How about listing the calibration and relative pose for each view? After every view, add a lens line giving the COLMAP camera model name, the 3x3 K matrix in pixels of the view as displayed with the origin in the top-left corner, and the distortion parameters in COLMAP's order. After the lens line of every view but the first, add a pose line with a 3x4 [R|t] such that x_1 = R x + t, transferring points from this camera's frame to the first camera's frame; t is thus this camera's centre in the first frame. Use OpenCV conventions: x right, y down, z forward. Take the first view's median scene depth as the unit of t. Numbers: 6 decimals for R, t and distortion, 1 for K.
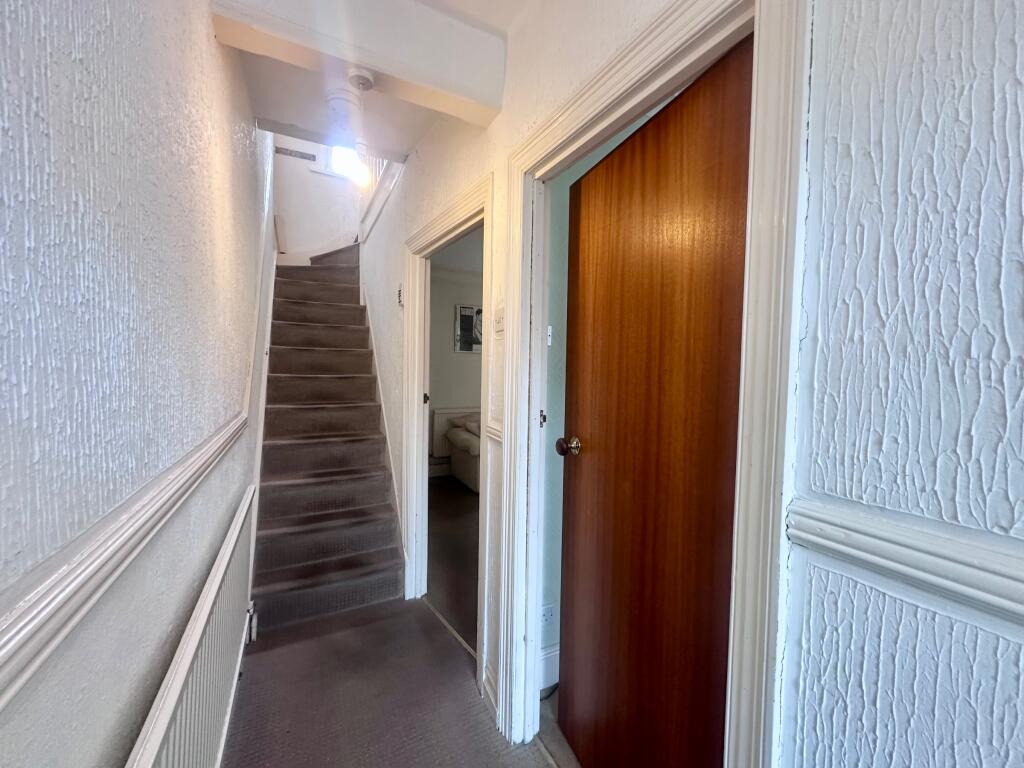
lens RADIAL K [[408.8, 0, 511.4], [0, 408.8, 383.5], [0, 0, 1]] dist [-0.004539, 0.001046]
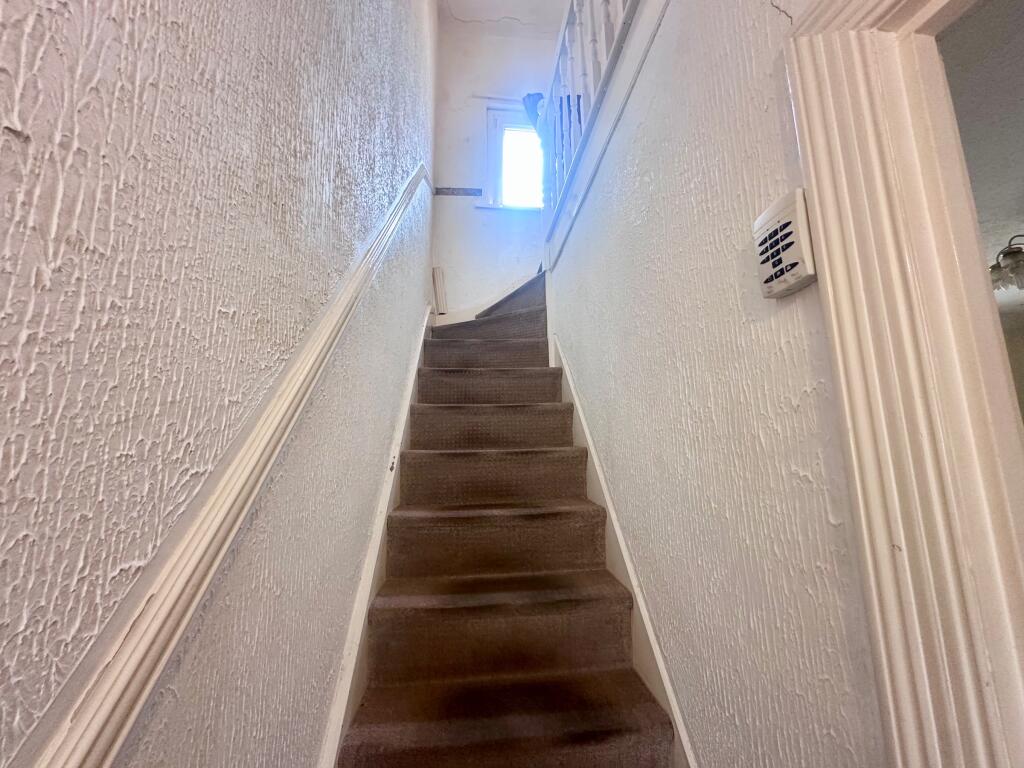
lens RADIAL K [[408.8, 0, 511.4], [0, 408.8, 383.5], [0, 0, 1]] dist [-0.004539, 0.001046]
pose [[0.924311, -0.095547, -0.369486, -0.352701], [0.022734, 0.980219, -0.196607, -0.095692], [0.380962, 0.173326, 0.908199, 0.761056]]
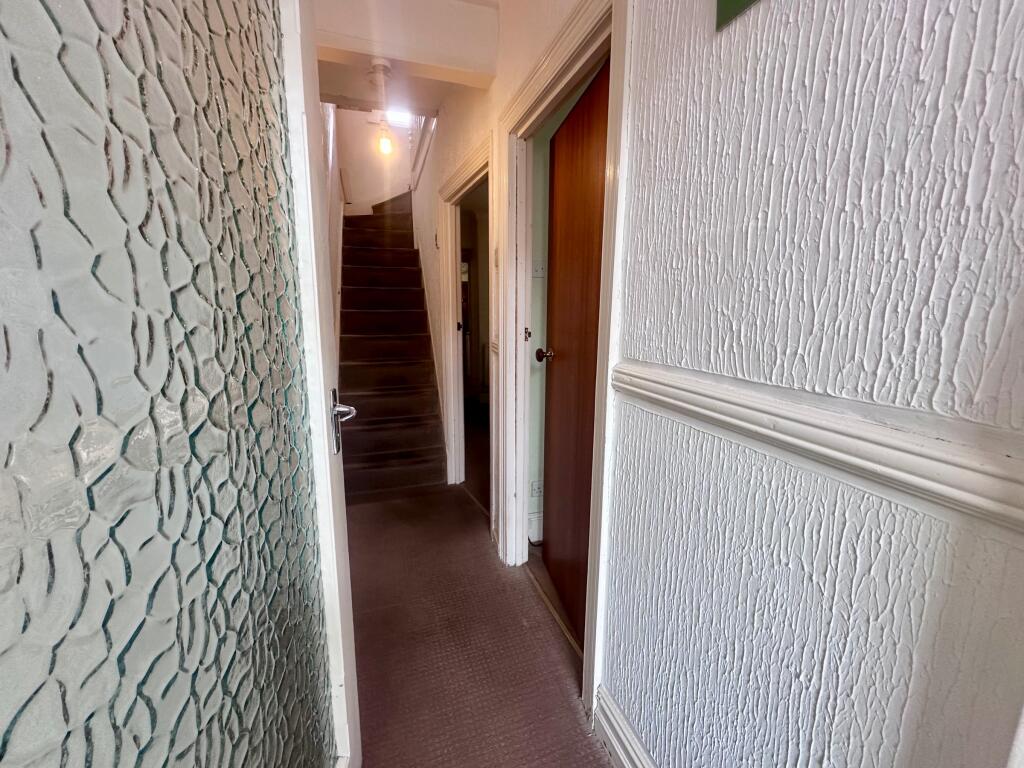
lens RADIAL K [[408.8, 0, 511.4], [0, 408.8, 383.5], [0, 0, 1]] dist [-0.004539, 0.001046]
pose [[0.985540, 0.015877, -0.168700, 0.154342], [0.008033, 0.990103, 0.140109, 0.036448], [0.169255, -0.139438, 0.975659, -0.184489]]
